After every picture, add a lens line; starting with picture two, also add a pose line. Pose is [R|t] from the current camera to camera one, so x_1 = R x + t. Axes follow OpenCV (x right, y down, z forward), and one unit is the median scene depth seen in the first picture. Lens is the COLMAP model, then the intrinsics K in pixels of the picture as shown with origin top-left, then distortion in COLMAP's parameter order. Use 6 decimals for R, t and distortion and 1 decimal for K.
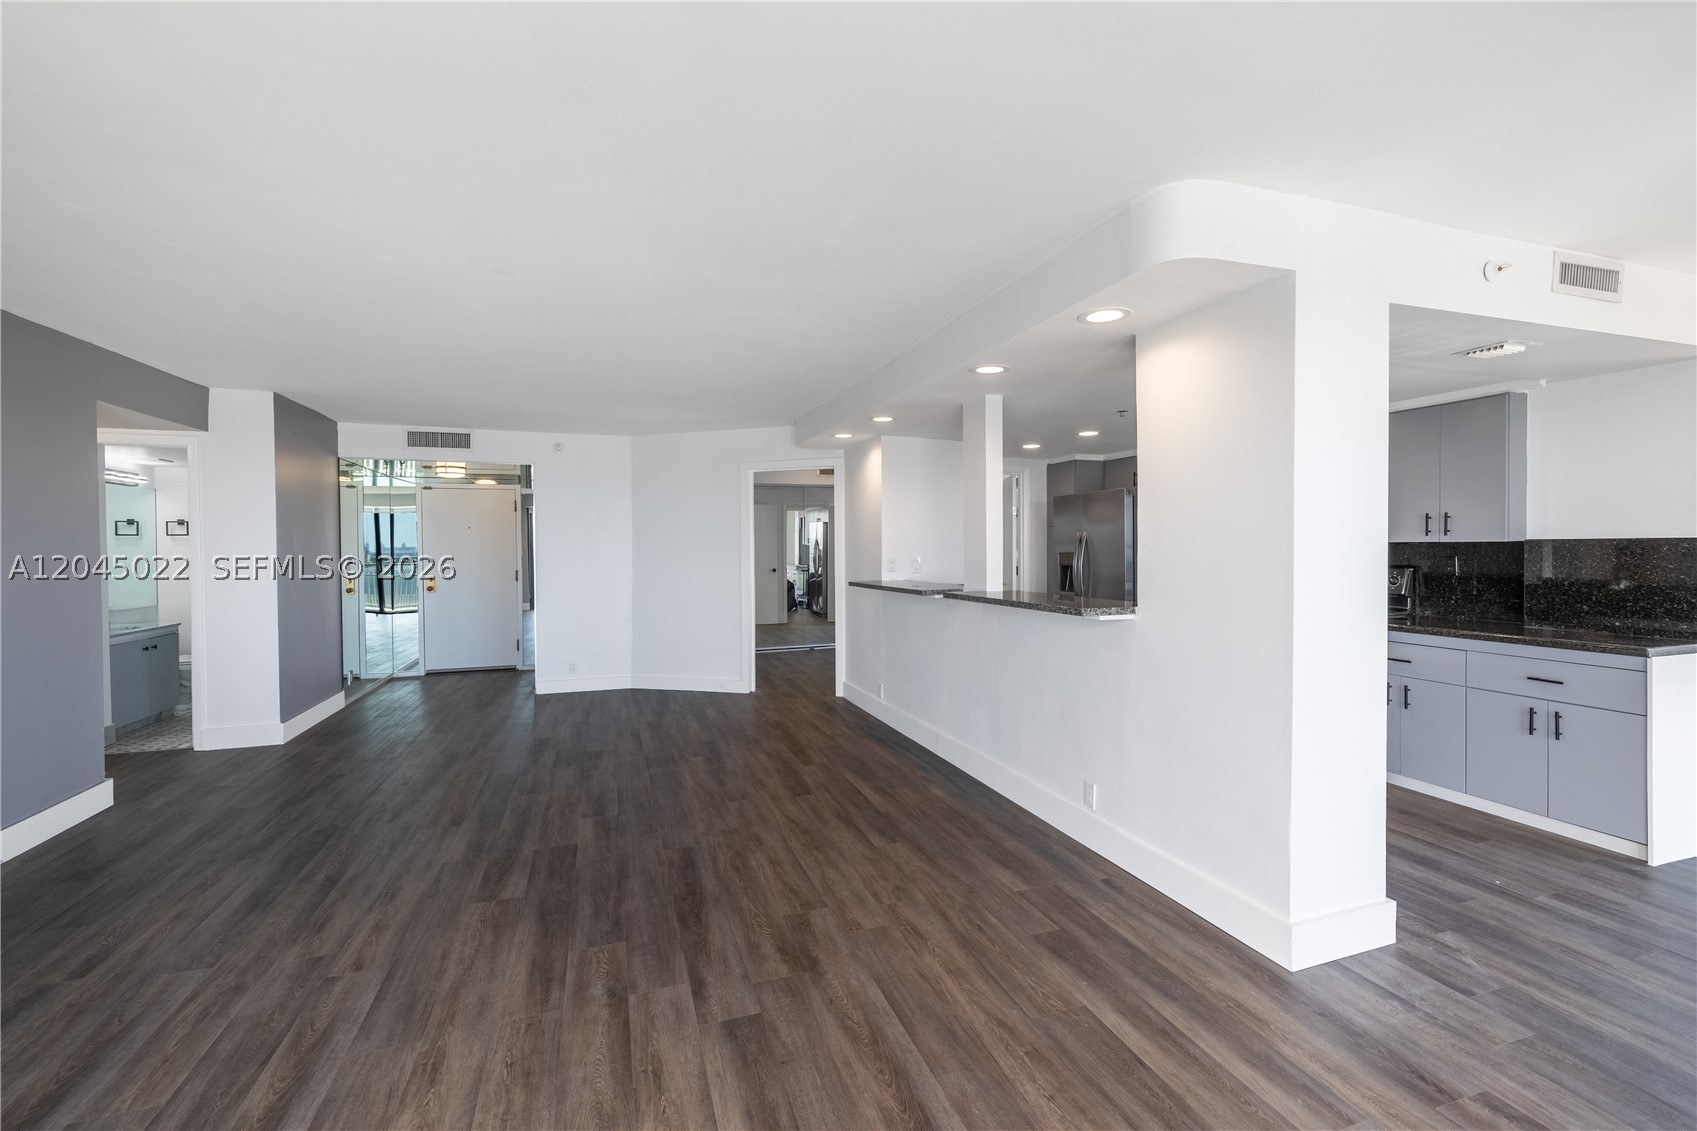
lens RADIAL K [[720.5, 0, 841.0], [0, 720.5, 557.3], [0, 0, 1]] dist [0.002445, 0.000588]
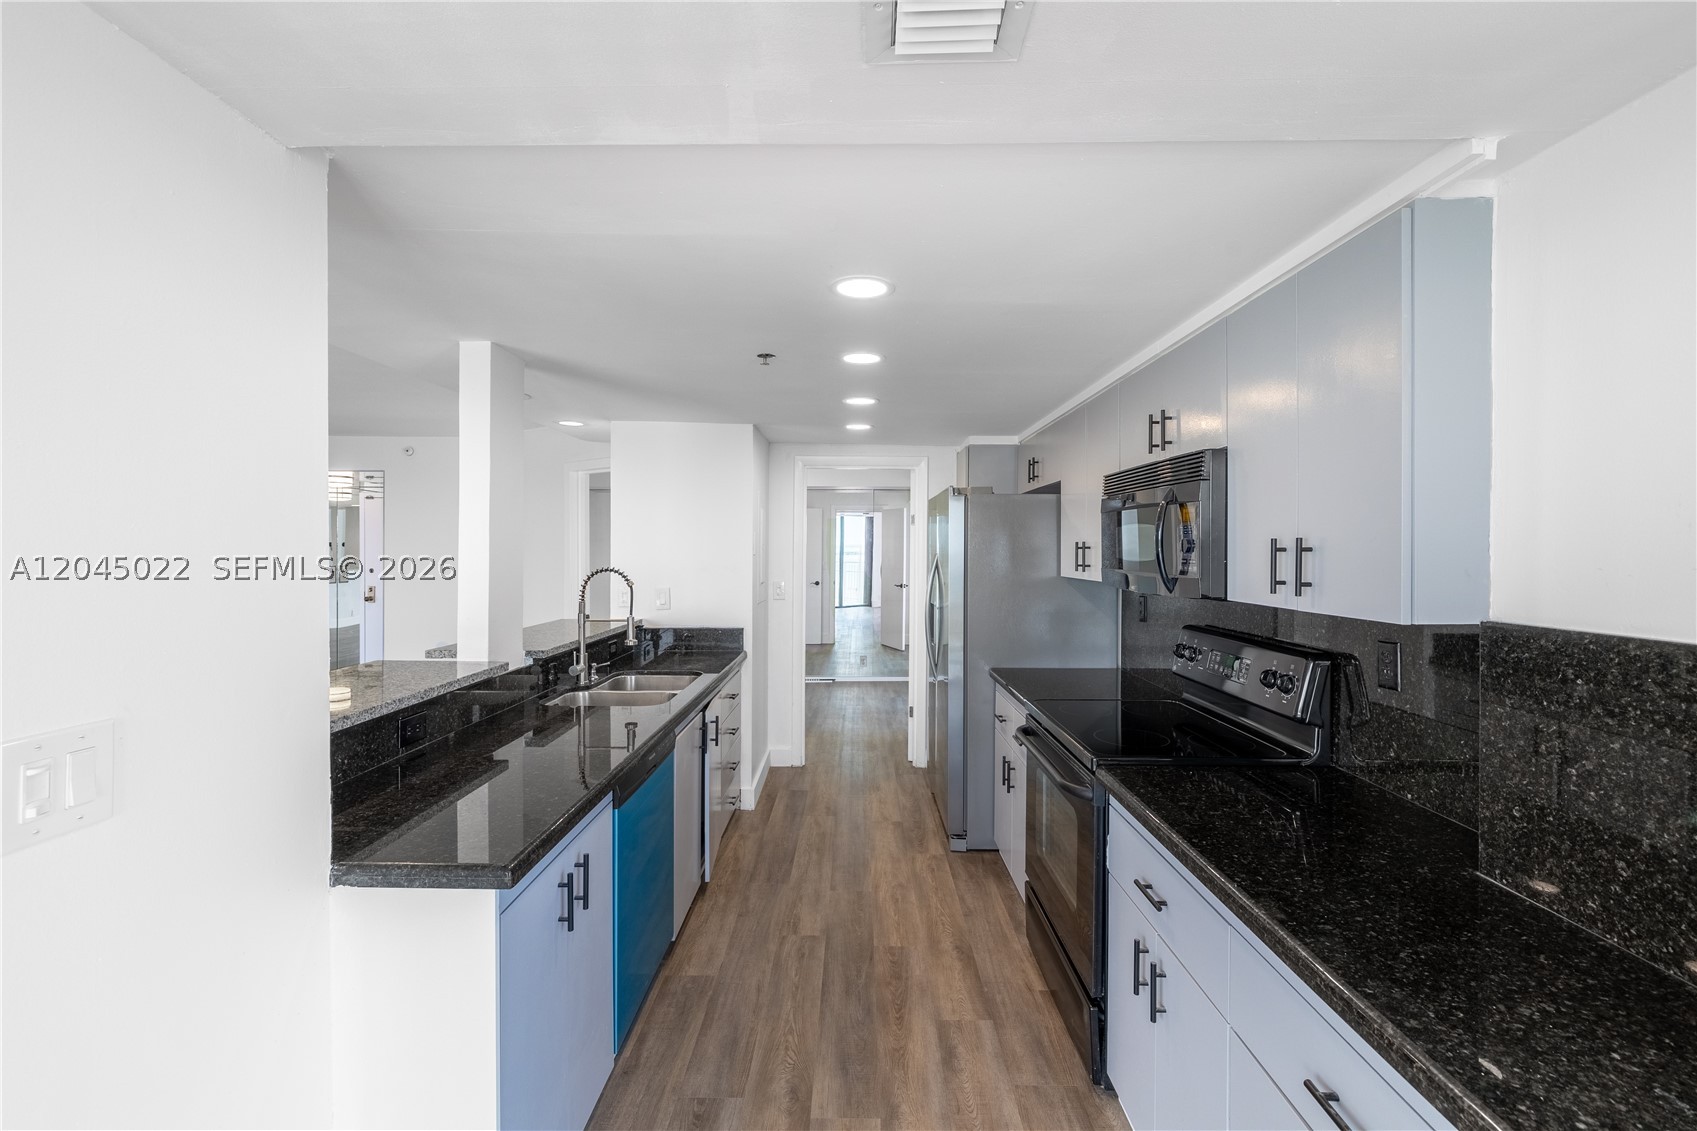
lens RADIAL K [[727.8, 0, 850.1], [0, 727.8, 552.9], [0, 0, 1]] dist [0.002123, 0.000310]
pose [[0.947225, 0.012952, -0.320307, 0.765098], [-0.015598, 0.999862, -0.005696, -0.050033], [0.320189, 0.010392, 0.947297, 0.564403]]
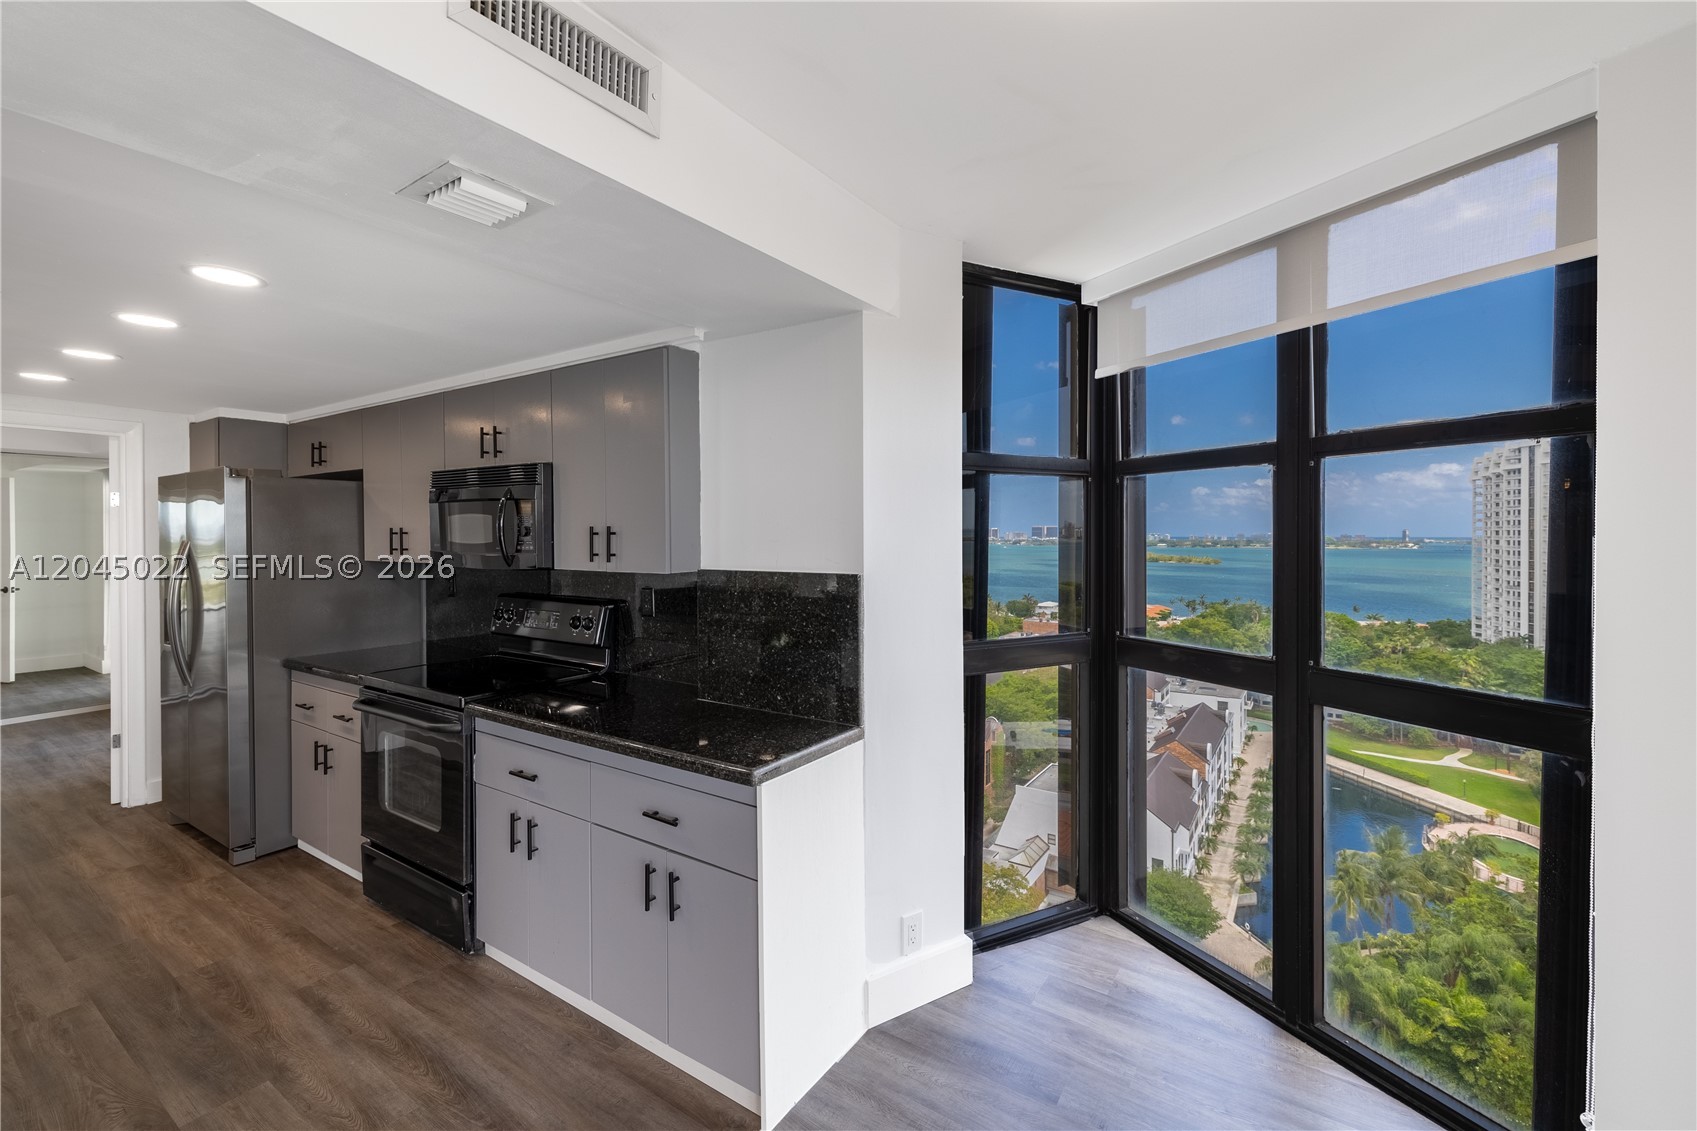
lens RADIAL K [[711.2, 0, 852.7], [0, 711.2, 539.9], [0, 0, 1]] dist [0.000790, 0.000256]
pose [[0.782708, -0.003092, 0.622382, 0.640955], [0.007972, 0.999955, -0.005057, -0.047297], [-0.622338, 0.008920, 0.782697, 0.384202]]
